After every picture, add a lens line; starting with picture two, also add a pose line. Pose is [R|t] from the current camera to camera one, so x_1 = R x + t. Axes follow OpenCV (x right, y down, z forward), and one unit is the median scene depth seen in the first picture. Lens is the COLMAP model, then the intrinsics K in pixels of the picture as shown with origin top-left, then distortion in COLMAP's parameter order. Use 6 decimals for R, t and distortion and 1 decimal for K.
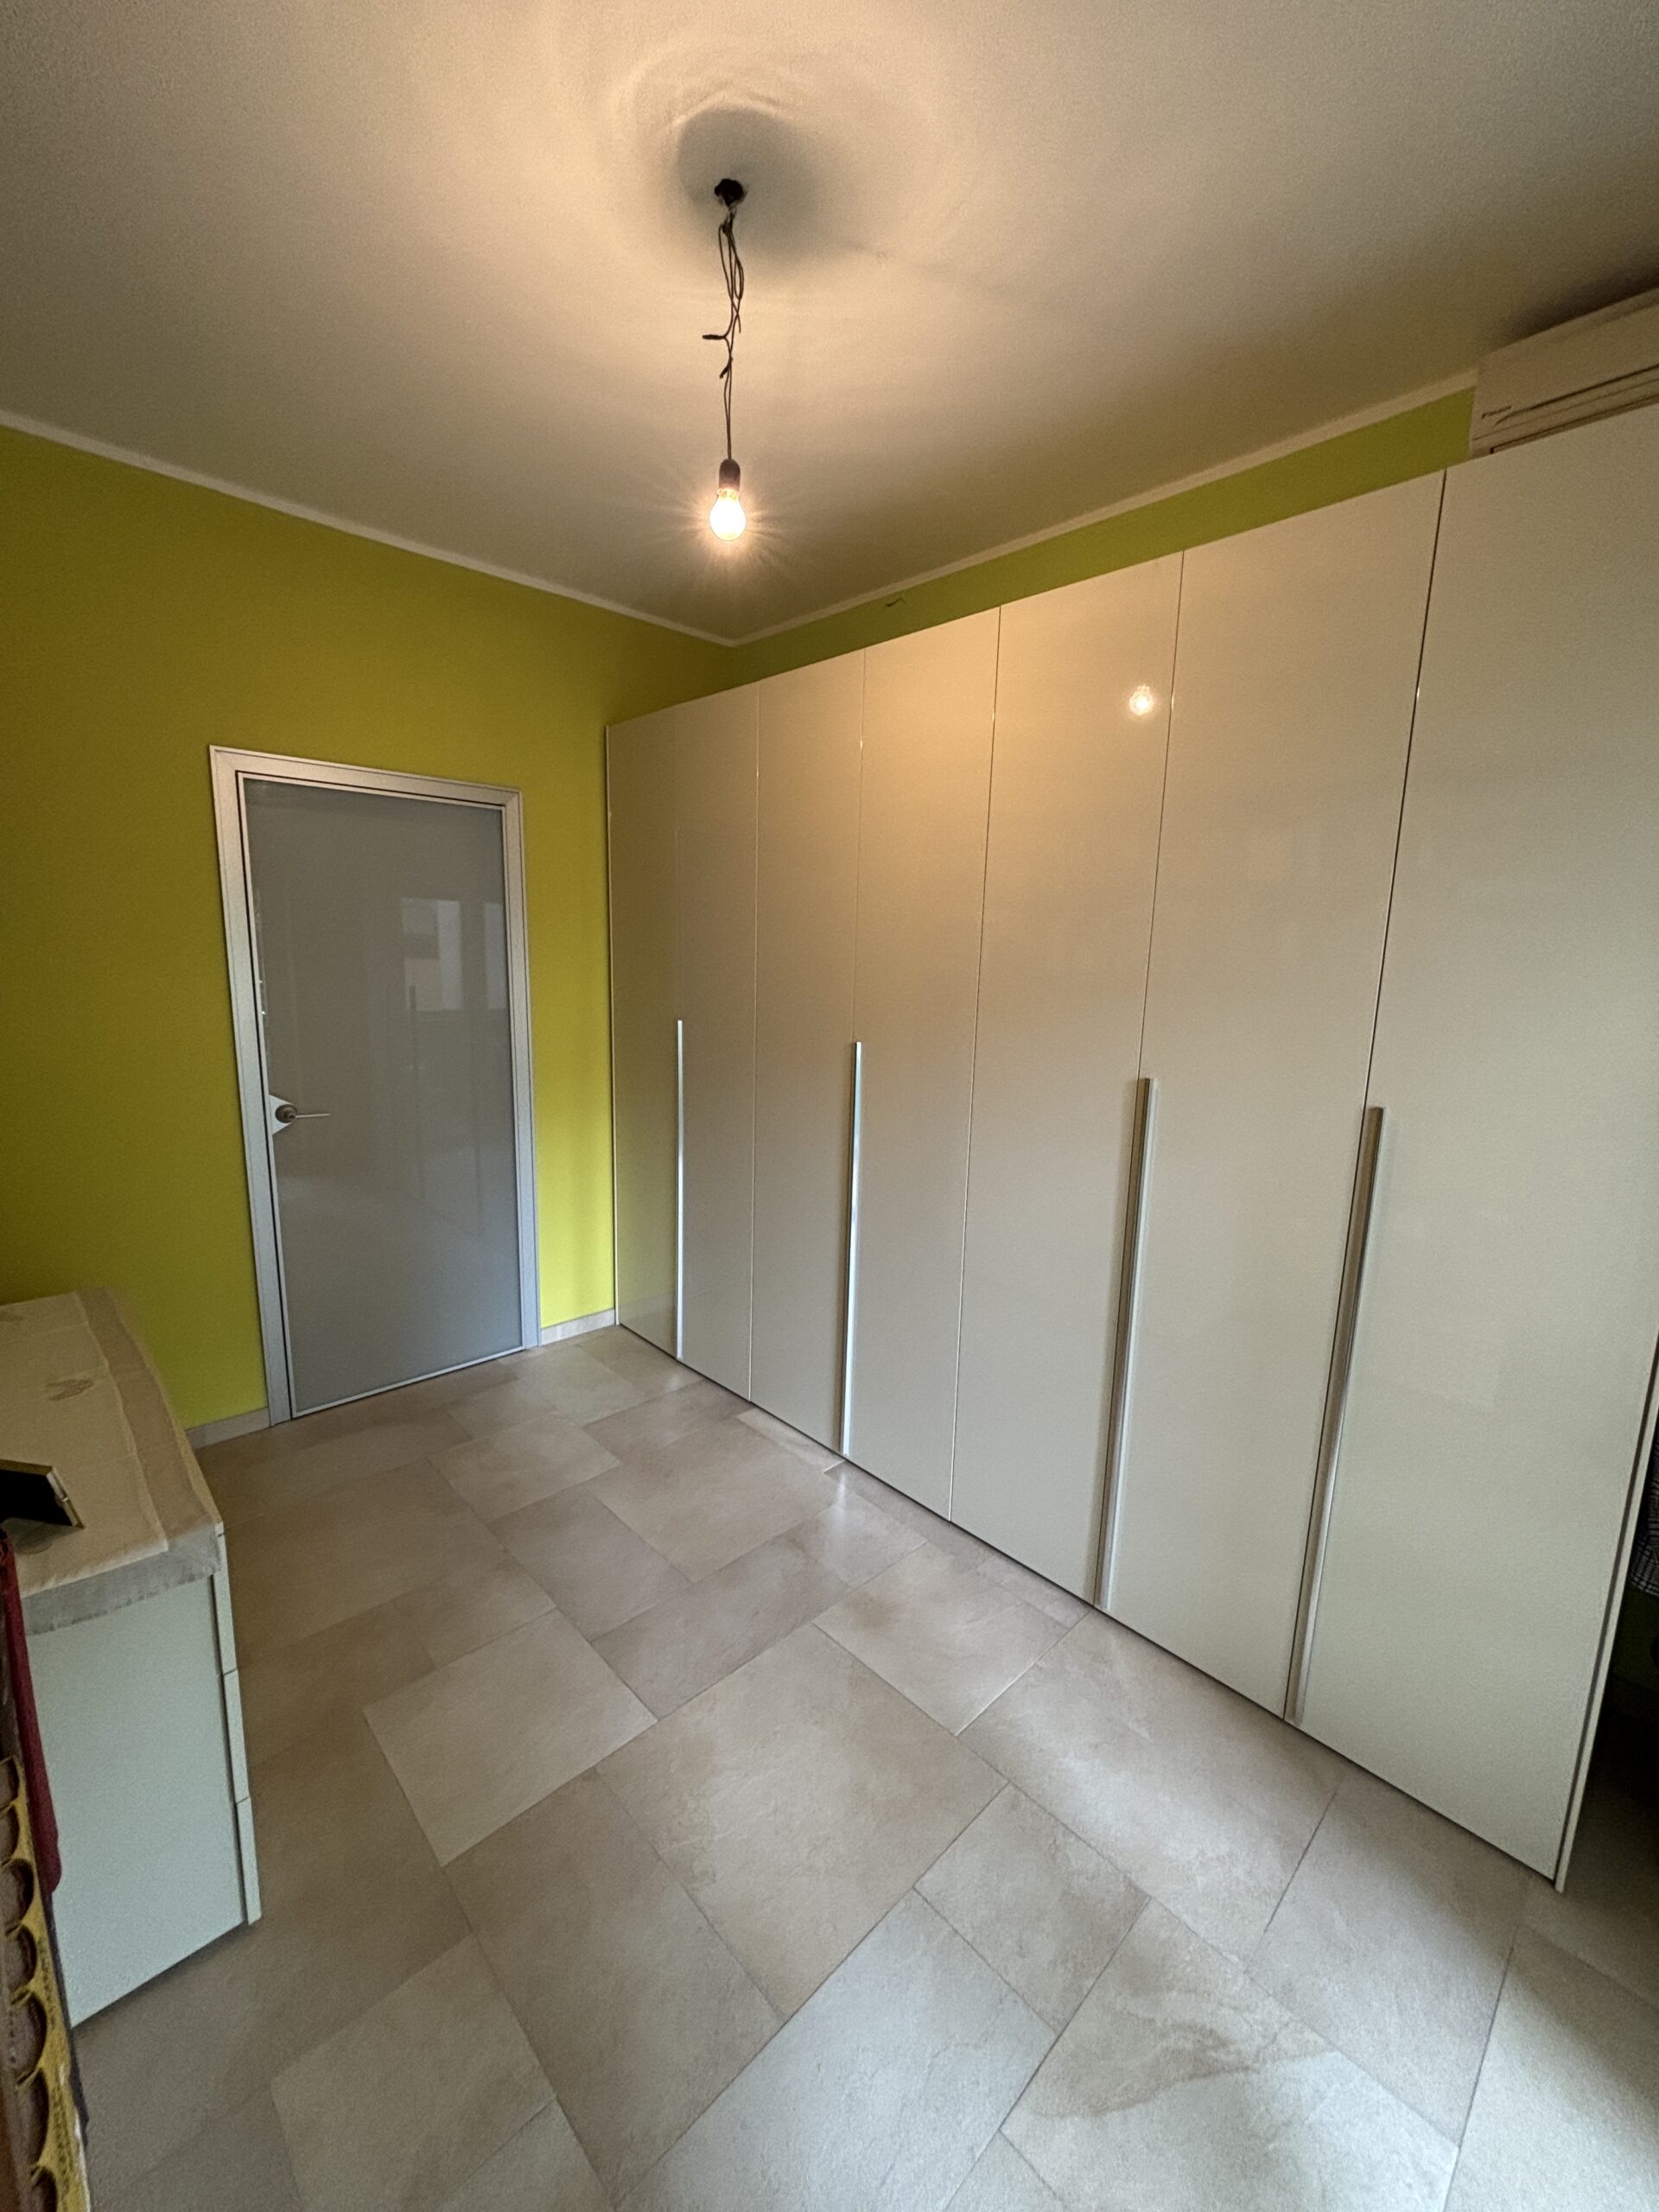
lens RADIAL K [[882.8, 0, 834.2], [0, 882.8, 1102.5], [0, 0, 1]] dist [-0.001225, 0.000517]
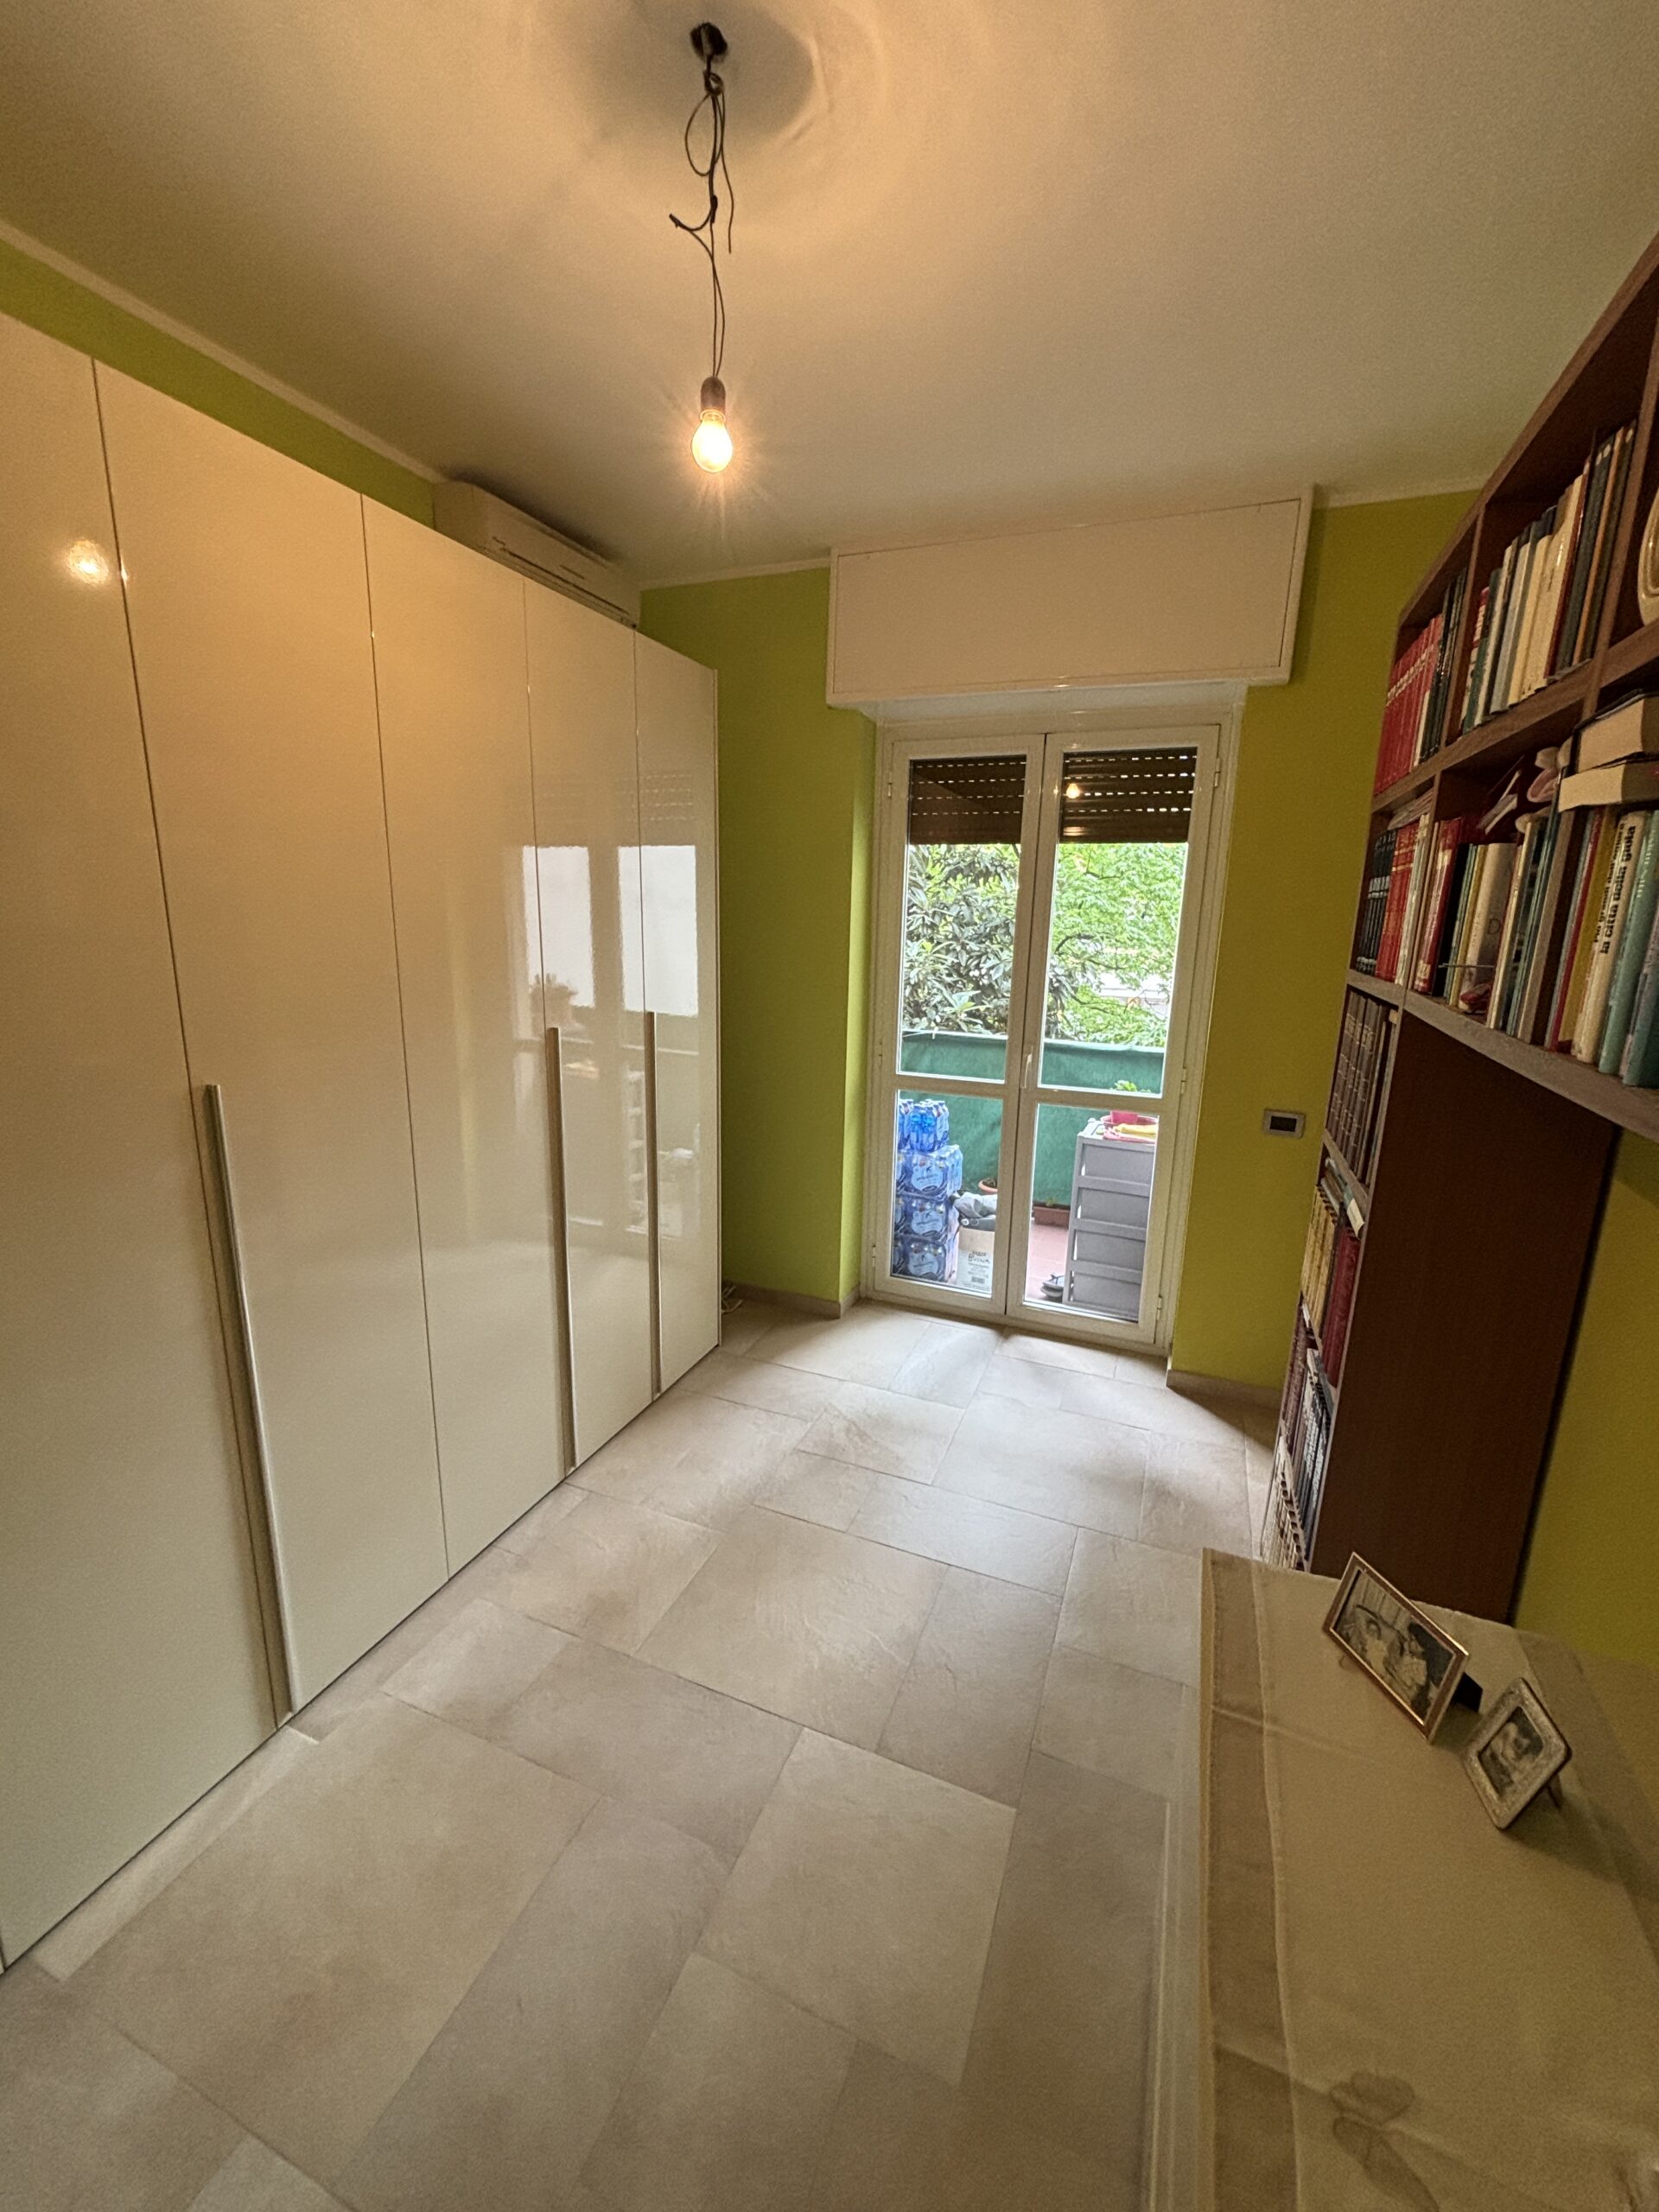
lens RADIAL K [[882.8, 0, 834.2], [0, 882.8, 1102.5], [0, 0, 1]] dist [-0.001225, 0.000517]
pose [[-0.398688, -0.232065, 0.887240, -0.811853], [0.121665, 0.945519, 0.301979, -0.226173], [-0.908981, 0.228341, -0.348733, 1.005456]]
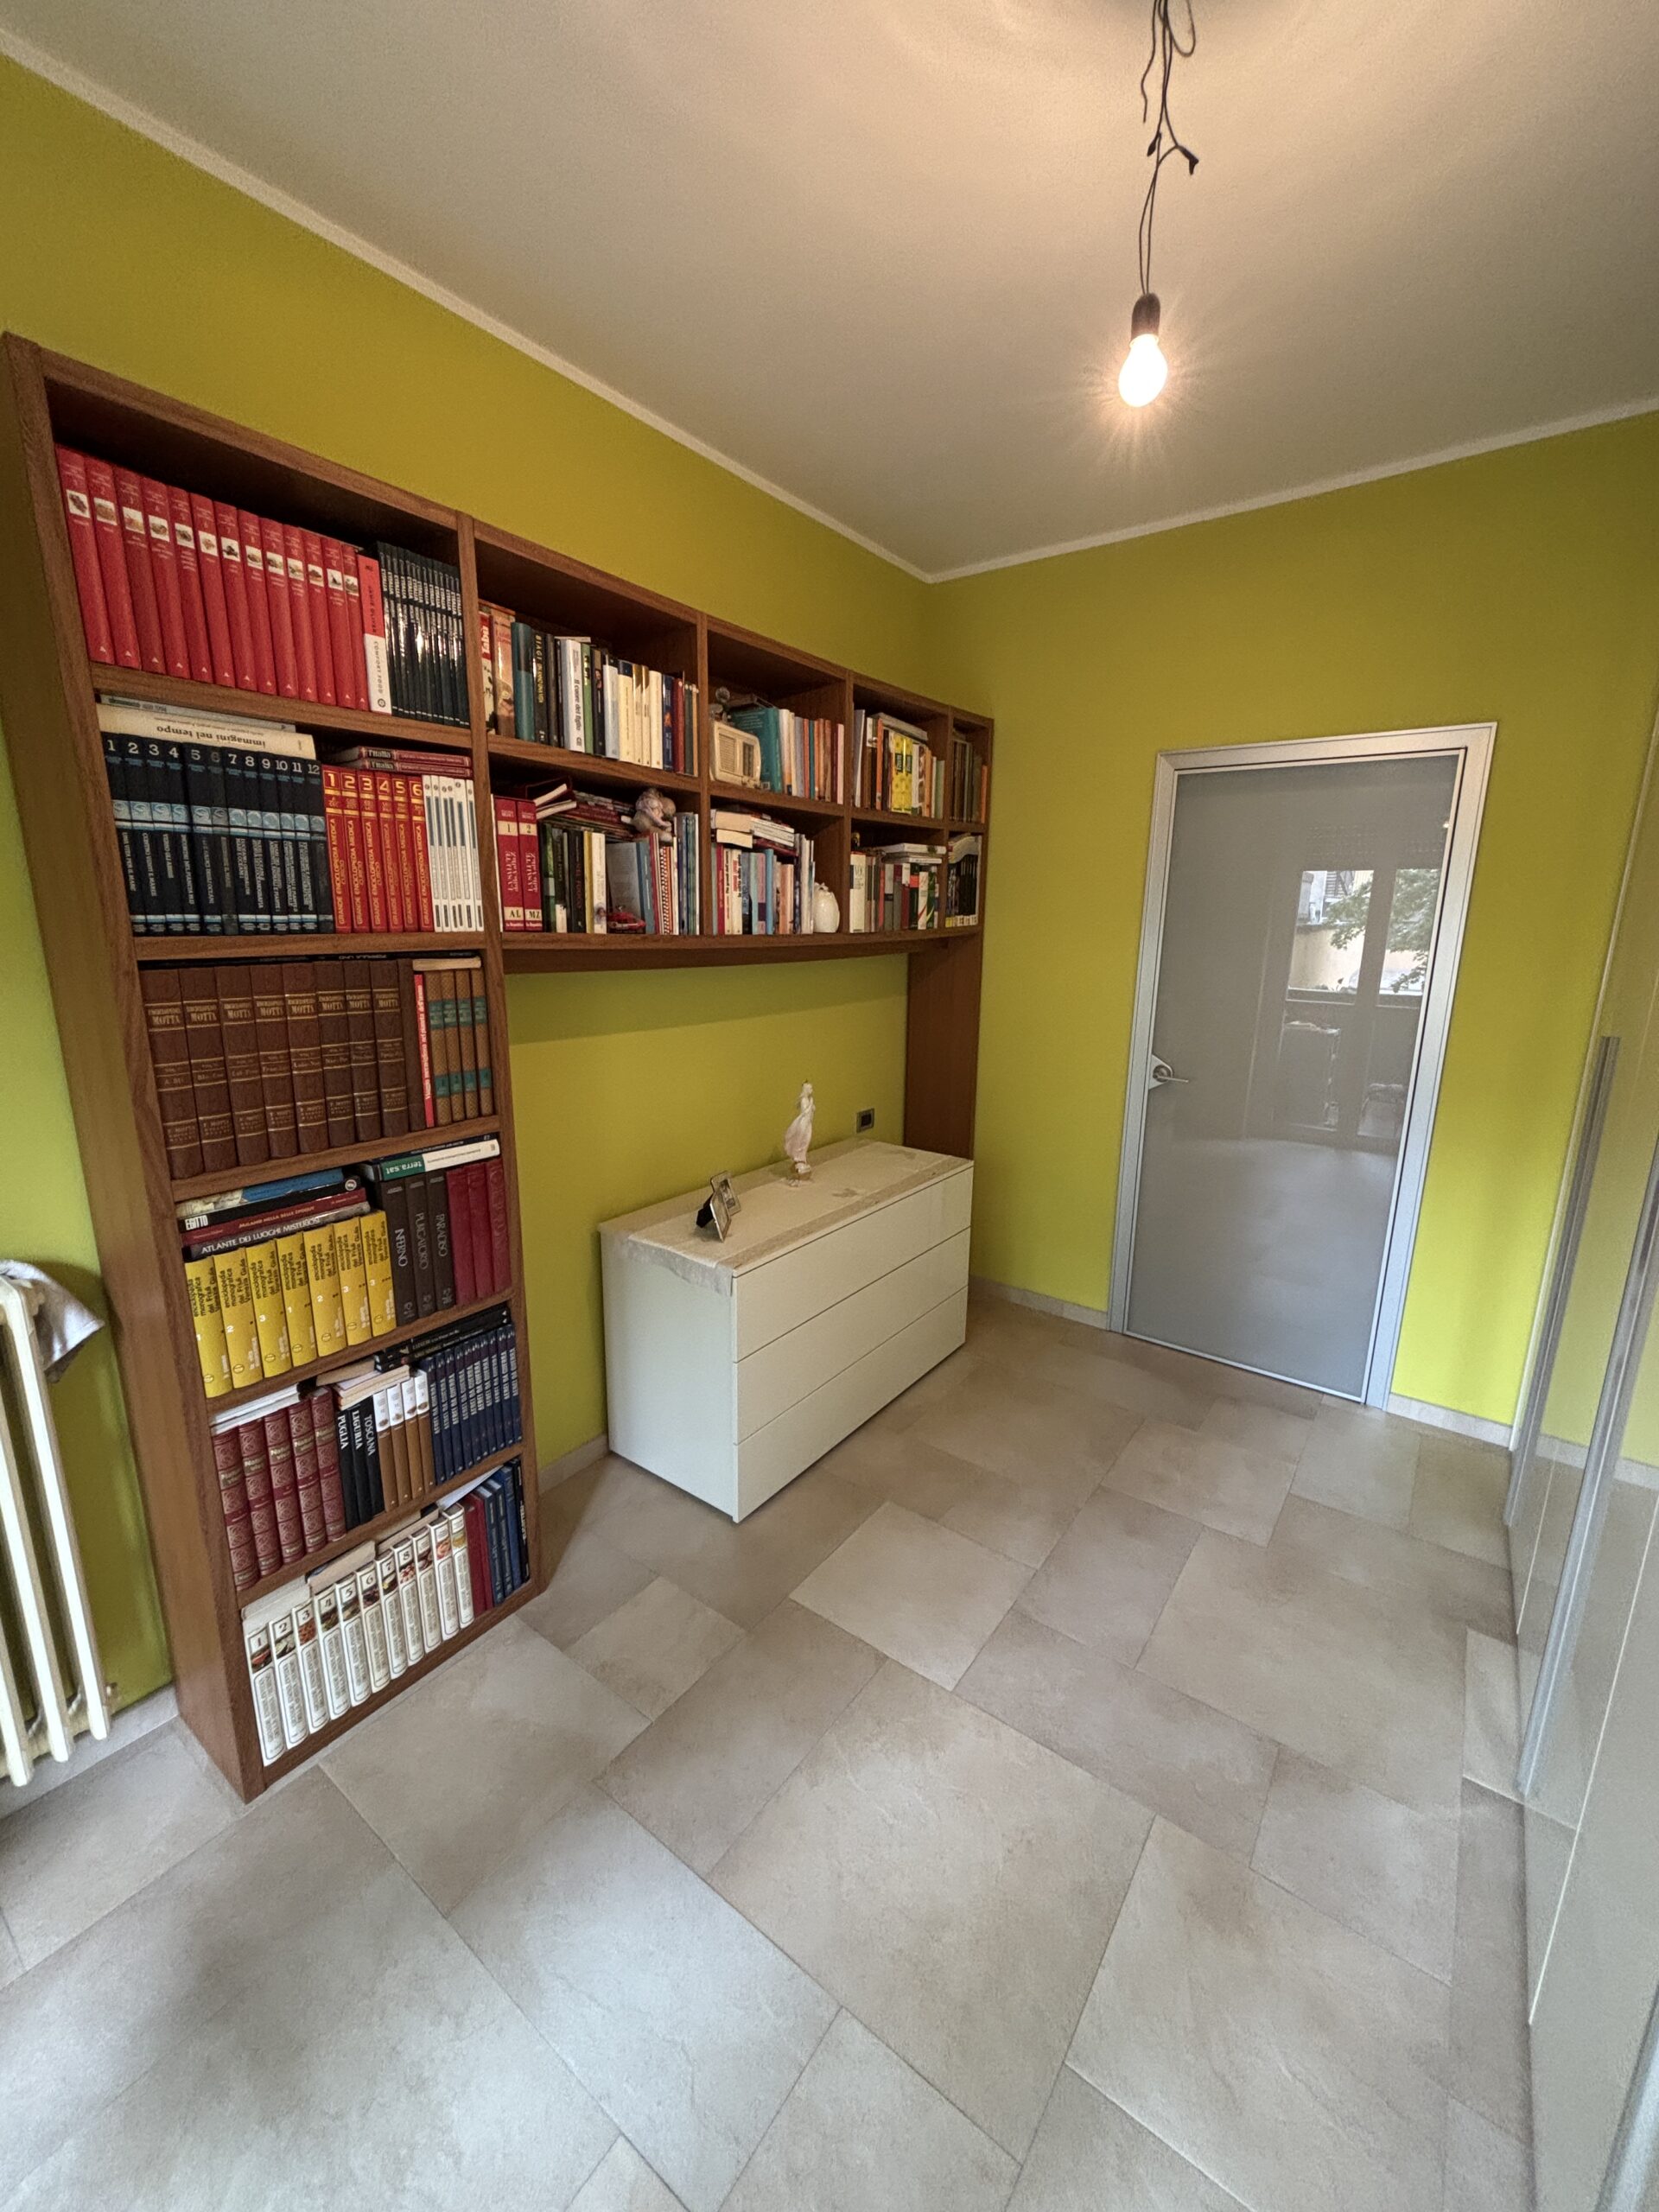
lens RADIAL K [[882.8, 0, 834.2], [0, 882.8, 1102.5], [0, 0, 1]] dist [-0.001225, 0.000517]
pose [[0.174353, 0.187406, -0.966685, 0.543040], [-0.174379, 0.972082, 0.157001, -0.075086], [0.969120, 0.141195, 0.202165, 0.498723]]
